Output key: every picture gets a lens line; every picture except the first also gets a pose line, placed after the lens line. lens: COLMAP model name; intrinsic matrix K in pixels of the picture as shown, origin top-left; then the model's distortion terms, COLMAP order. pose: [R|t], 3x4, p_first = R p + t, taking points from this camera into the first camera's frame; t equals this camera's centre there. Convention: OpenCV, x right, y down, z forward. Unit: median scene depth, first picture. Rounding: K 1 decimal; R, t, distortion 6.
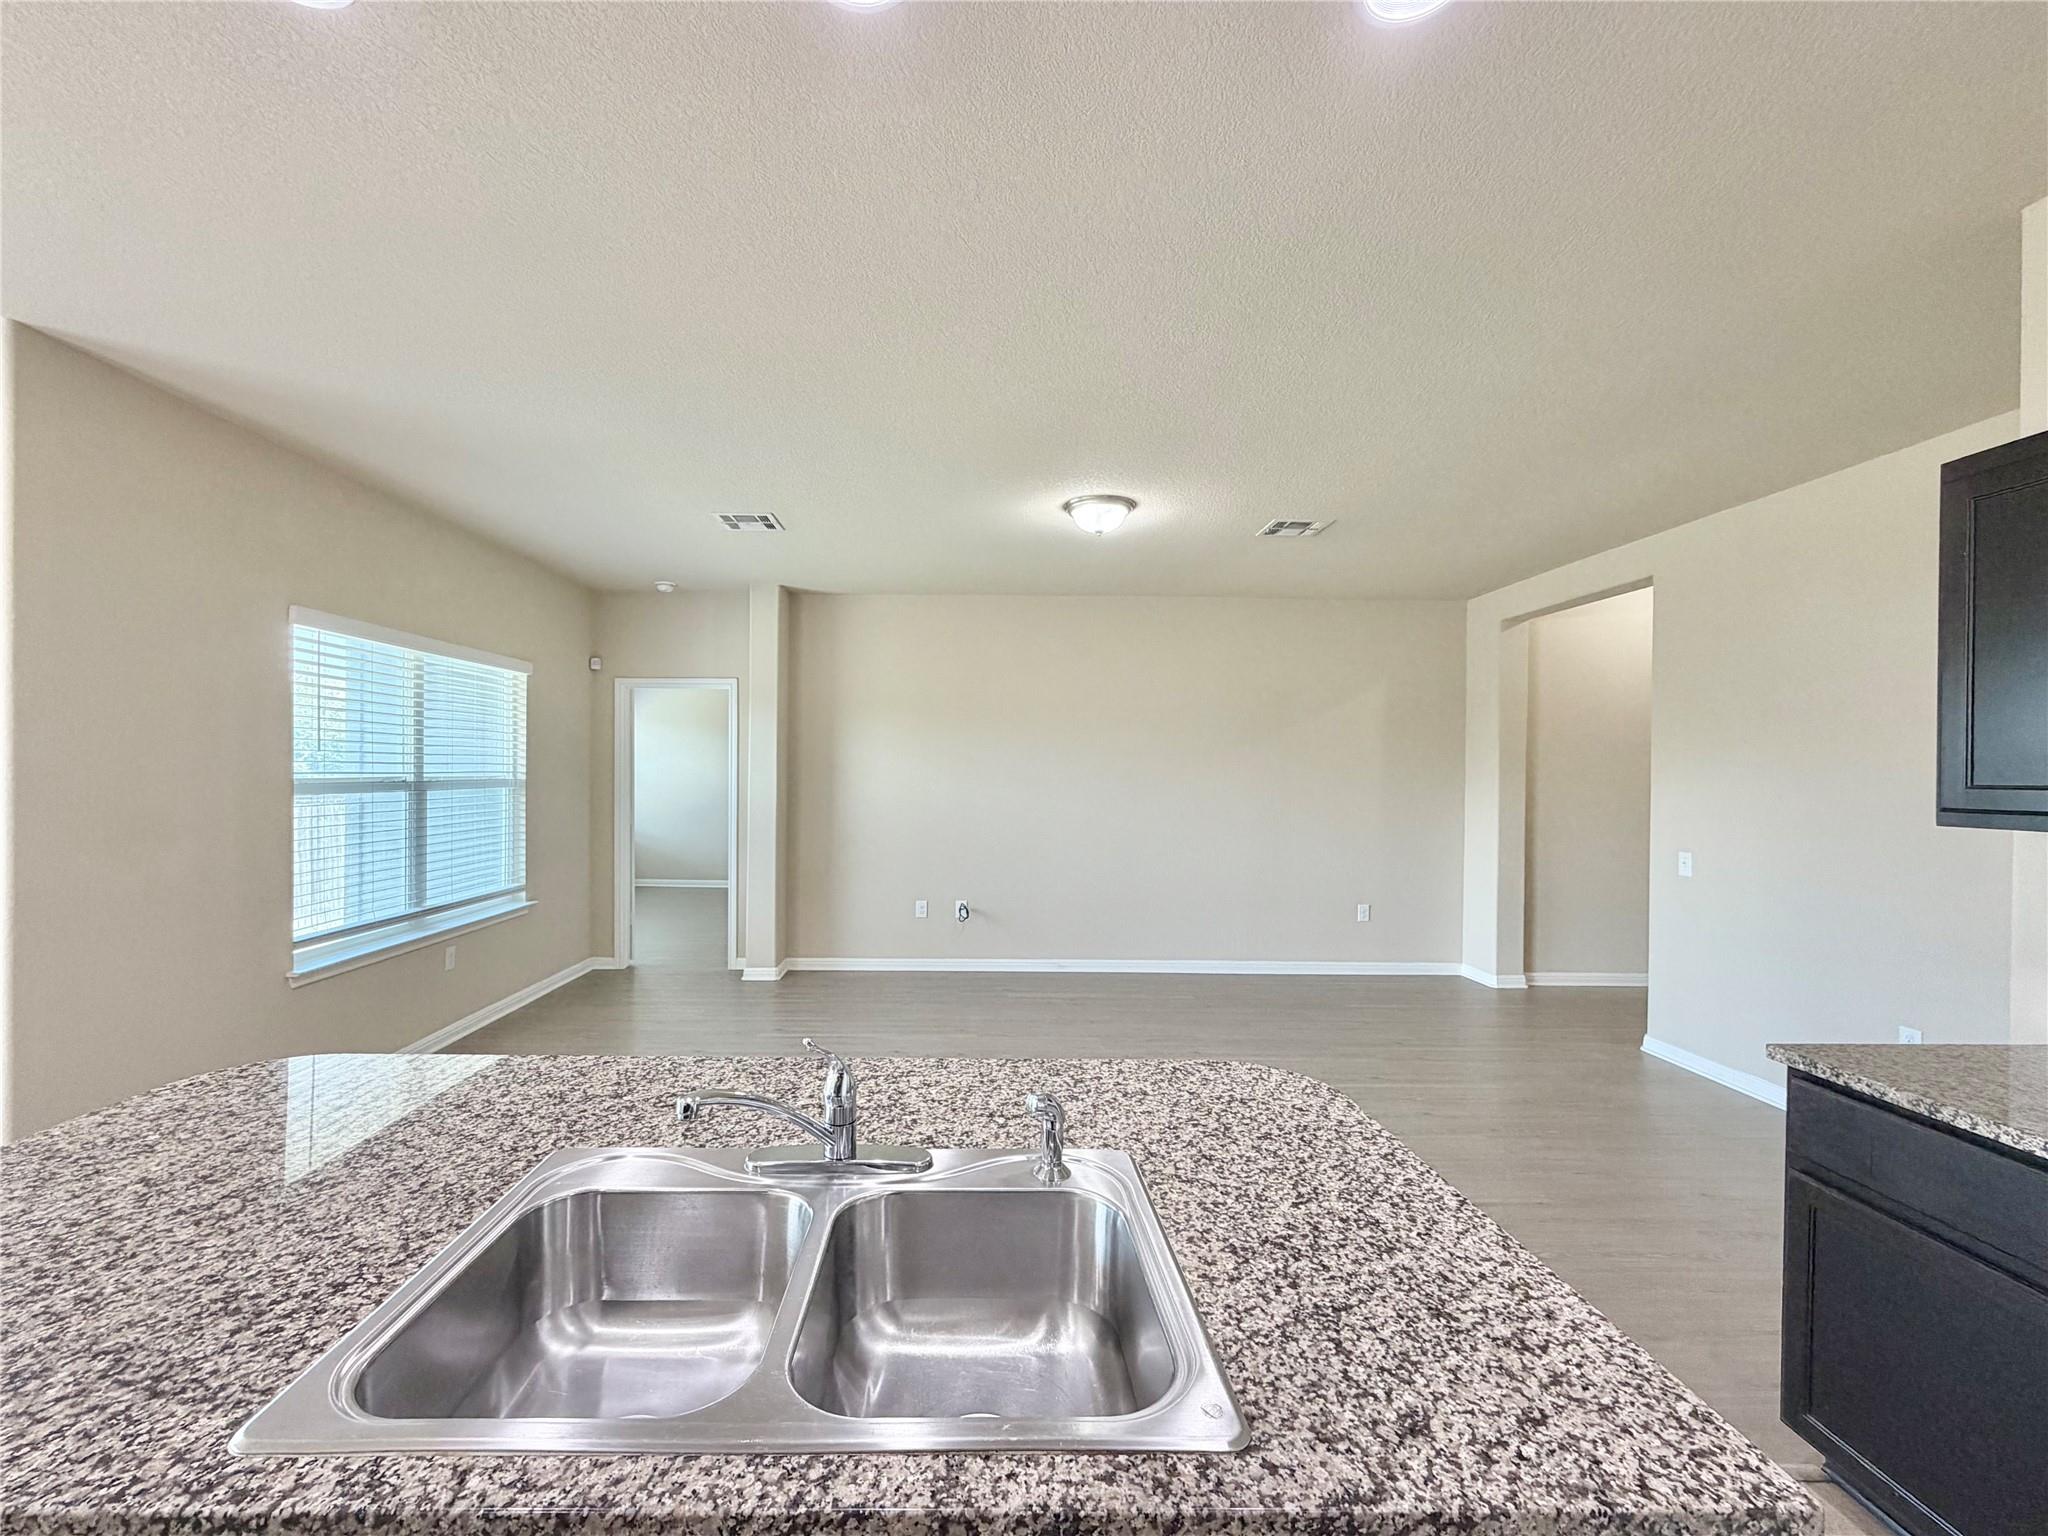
lens RADIAL K [[834.4, 0, 1025.1], [0, 834.4, 755.5], [0, 0, 1]] dist [-0.000171, 0.000846]
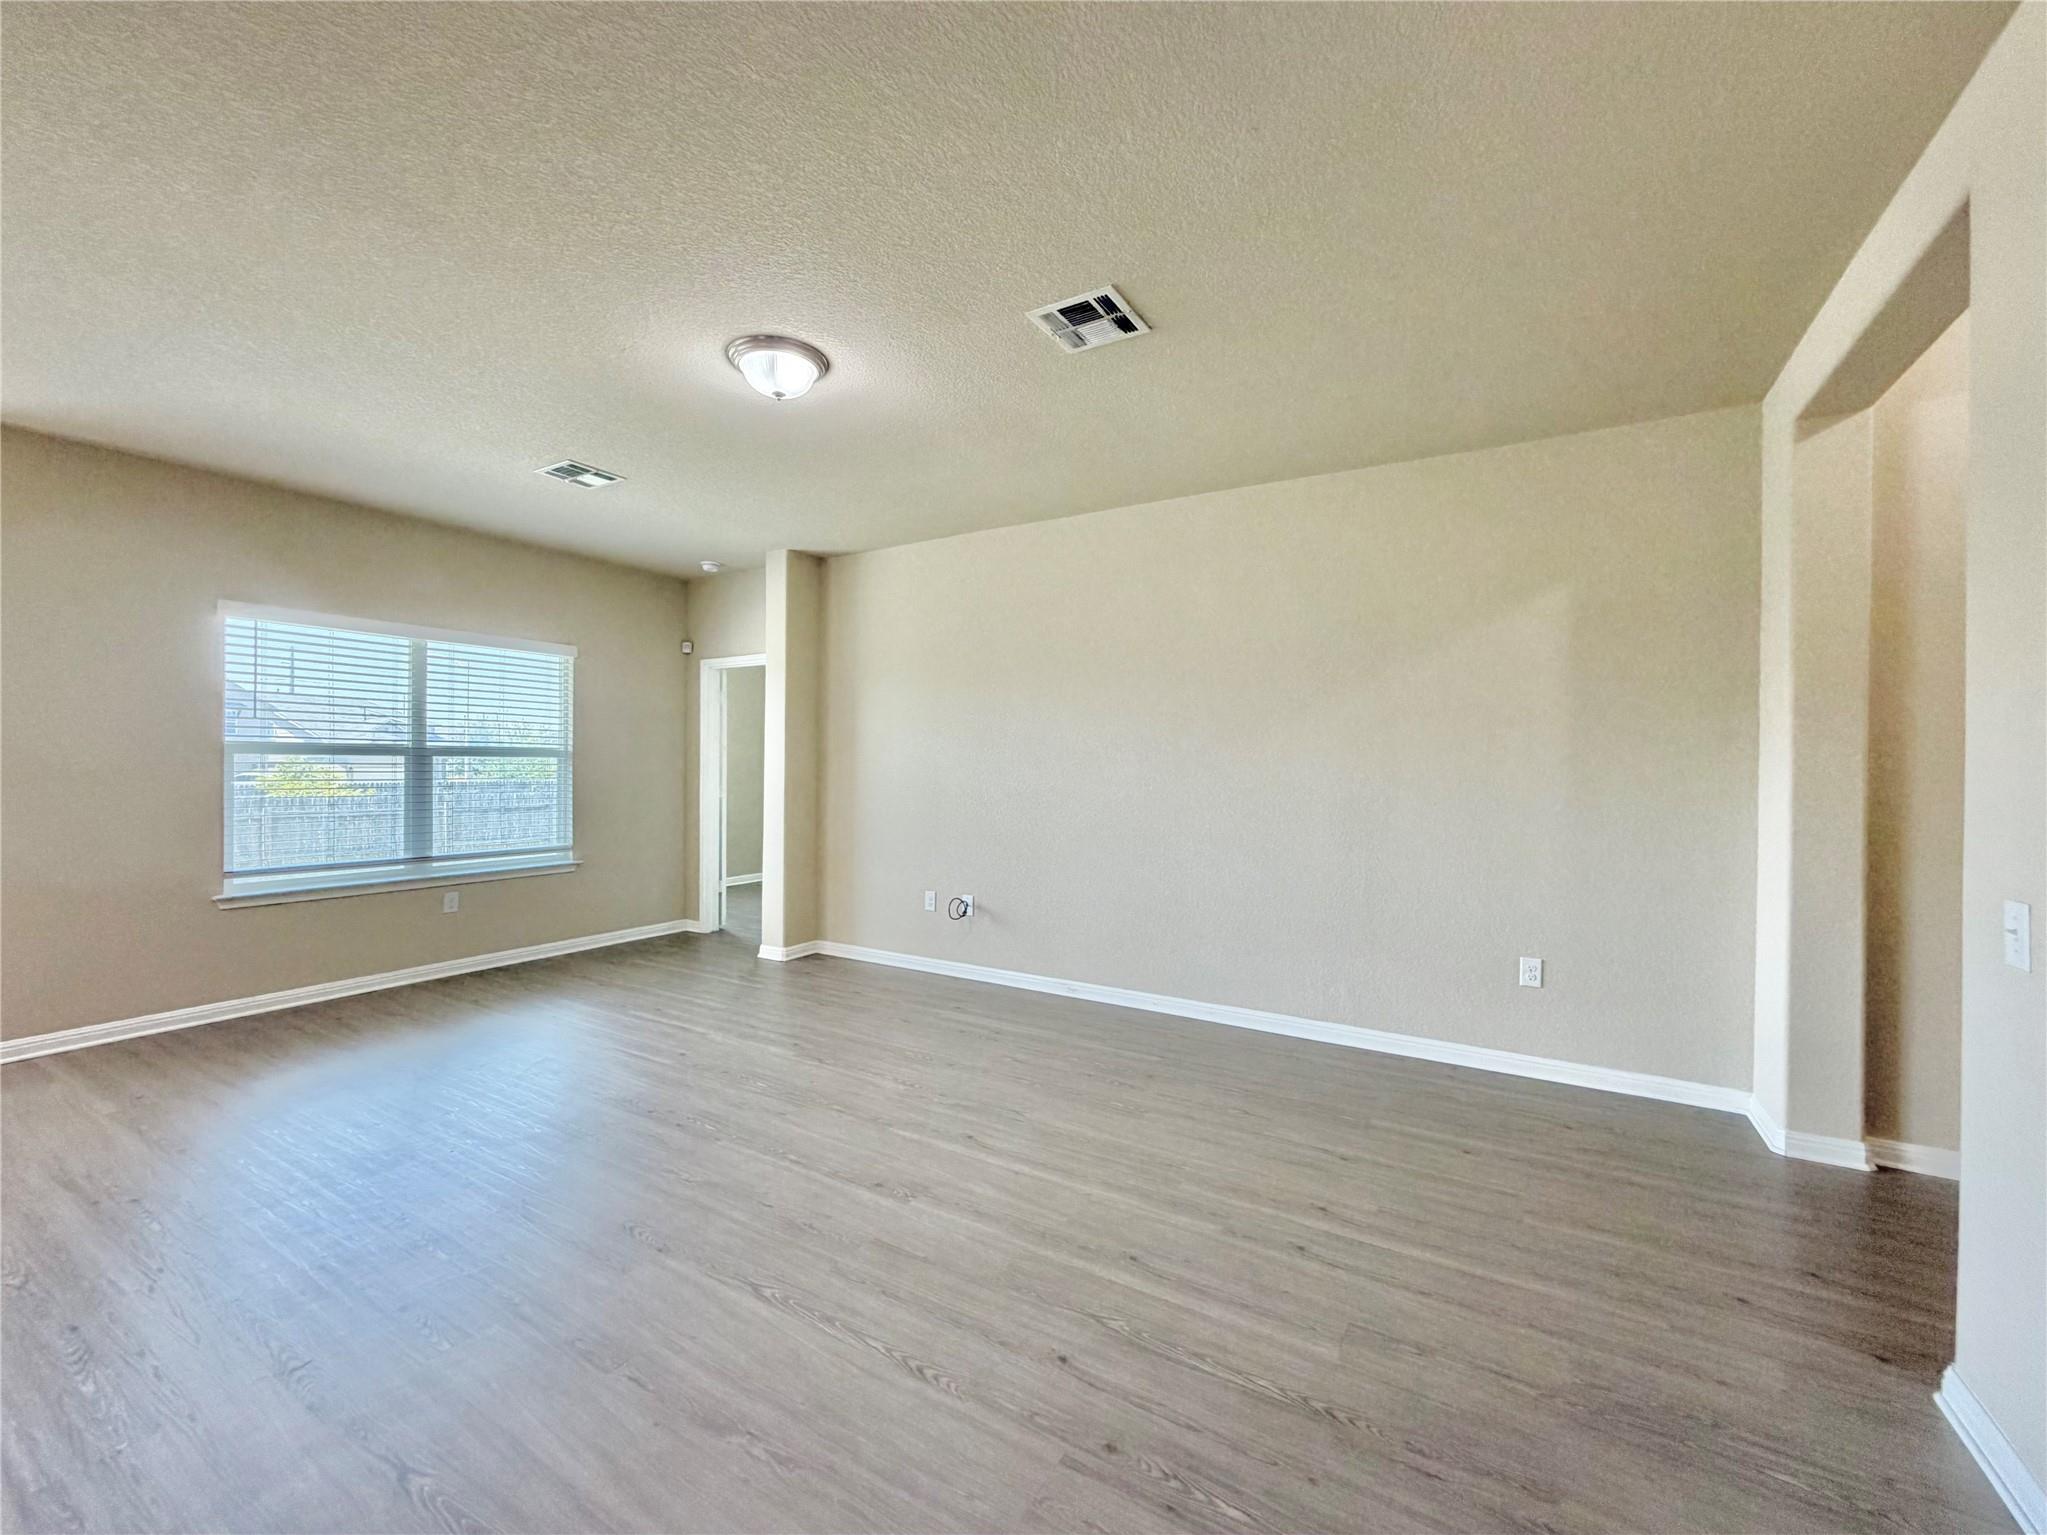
lens RADIAL K [[834.0, 0, 986.7], [0, 834.0, 753.4], [0, 0, 1]] dist [-0.000171, 0.000846]
pose [[0.845200, -0.007072, -0.534403, 0.467920], [0.008289, 0.999966, -0.000123, 0.036707], [0.534385, -0.004326, 0.845230, 0.351957]]
